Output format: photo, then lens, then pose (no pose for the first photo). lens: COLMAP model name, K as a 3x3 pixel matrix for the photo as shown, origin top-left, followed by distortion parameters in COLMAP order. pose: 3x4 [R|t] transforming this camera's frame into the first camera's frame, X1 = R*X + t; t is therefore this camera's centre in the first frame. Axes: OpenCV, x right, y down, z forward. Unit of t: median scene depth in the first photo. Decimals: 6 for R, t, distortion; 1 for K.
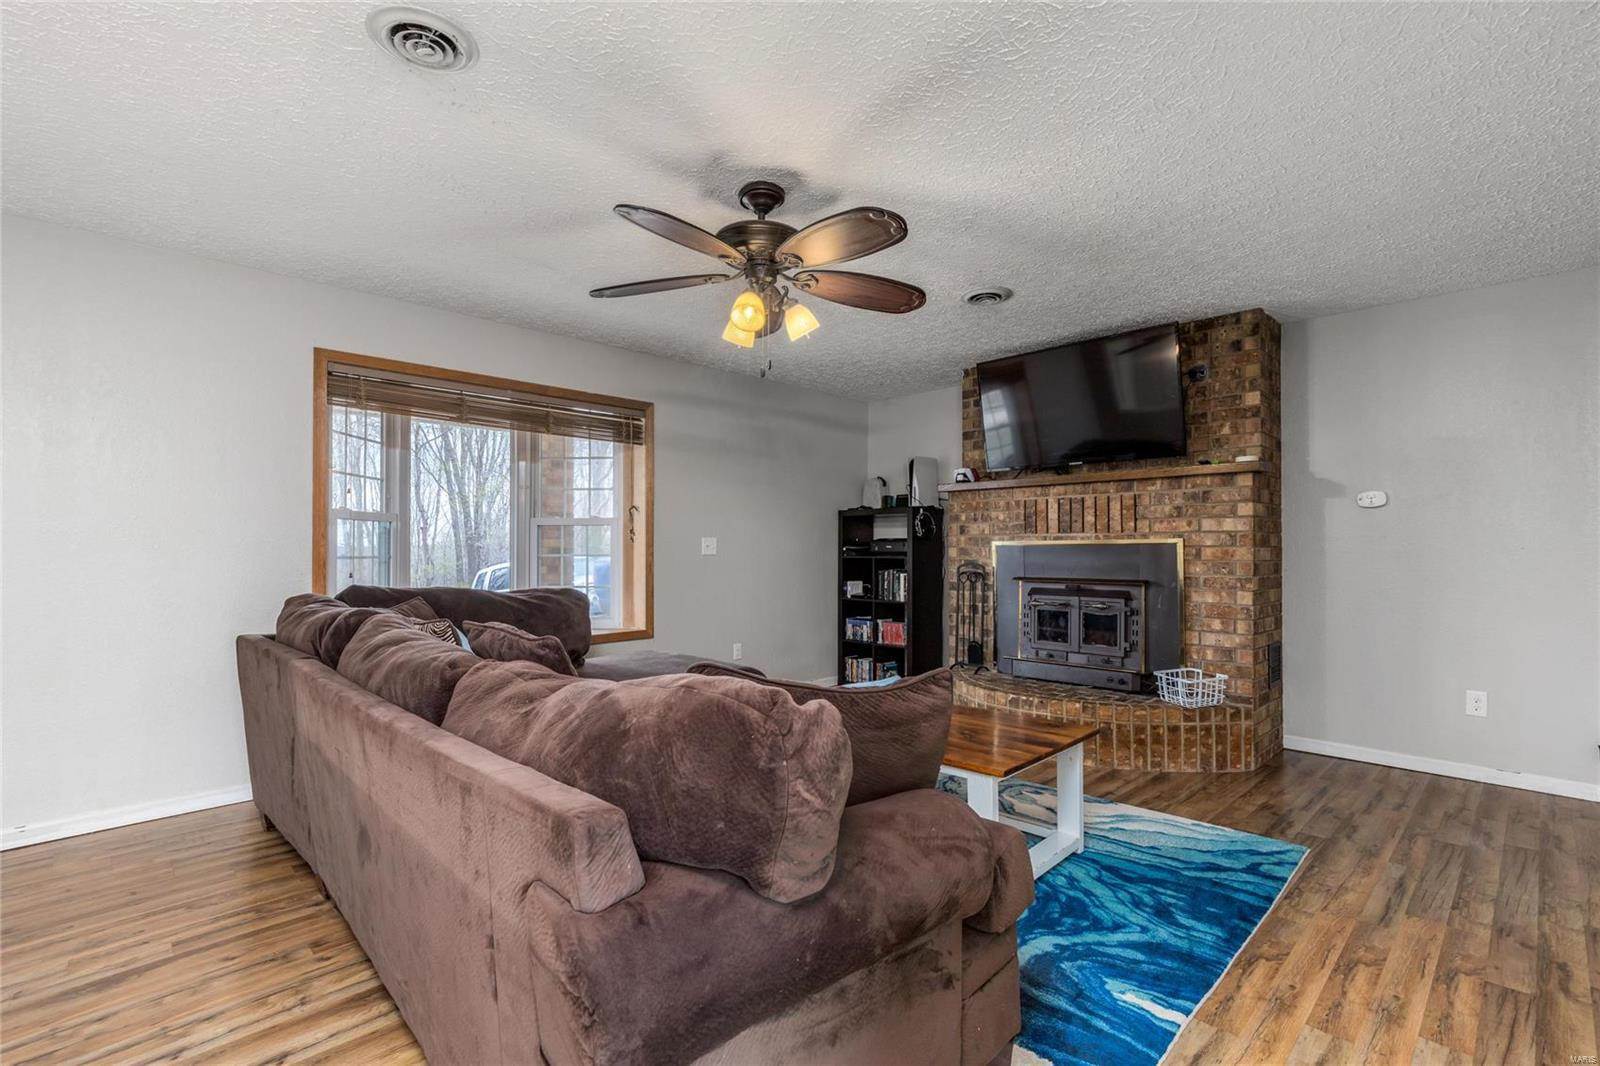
lens RADIAL K [[729.8, 0, 790.2], [0, 729.8, 537.0], [0, 0, 1]] dist [0.012673, -0.002443]
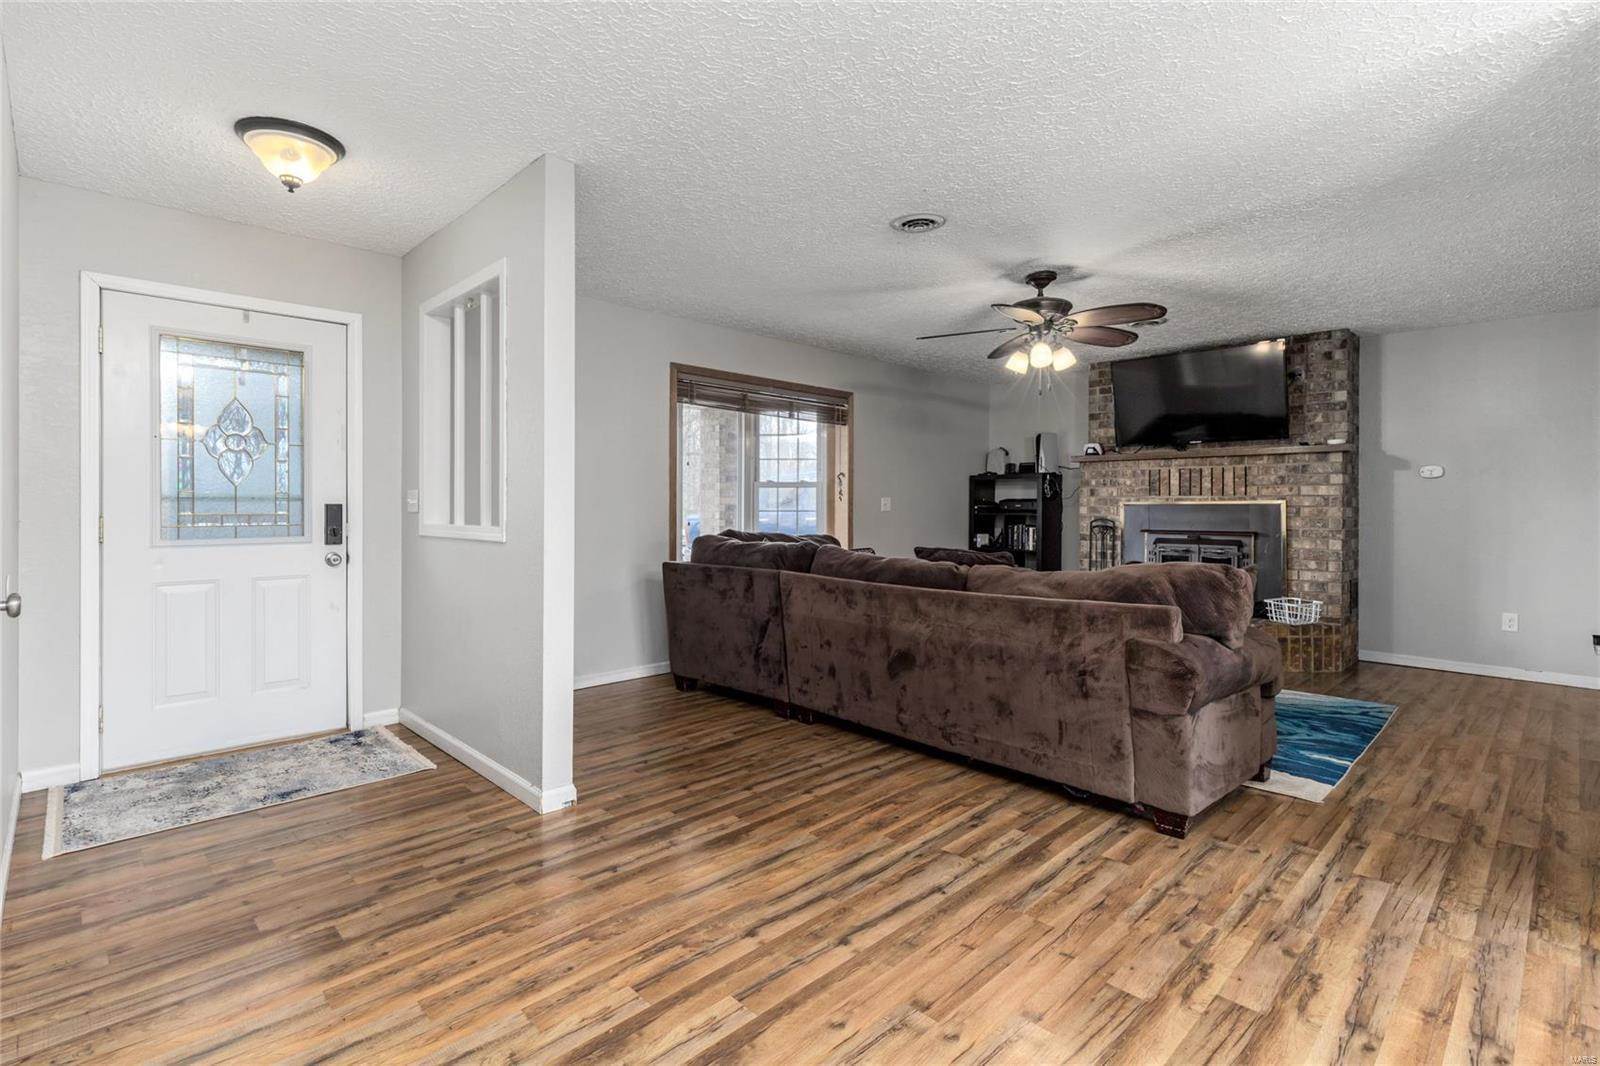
lens RADIAL K [[729.8, 0, 783.3], [0, 729.8, 503.1], [0, 0, 1]] dist [0.012673, -0.002443]
pose [[0.999726, 0.005426, -0.022790, -0.350463], [-0.005184, 0.999930, 0.010650, -0.002858], [0.022847, -0.010529, 0.999684, -0.358837]]
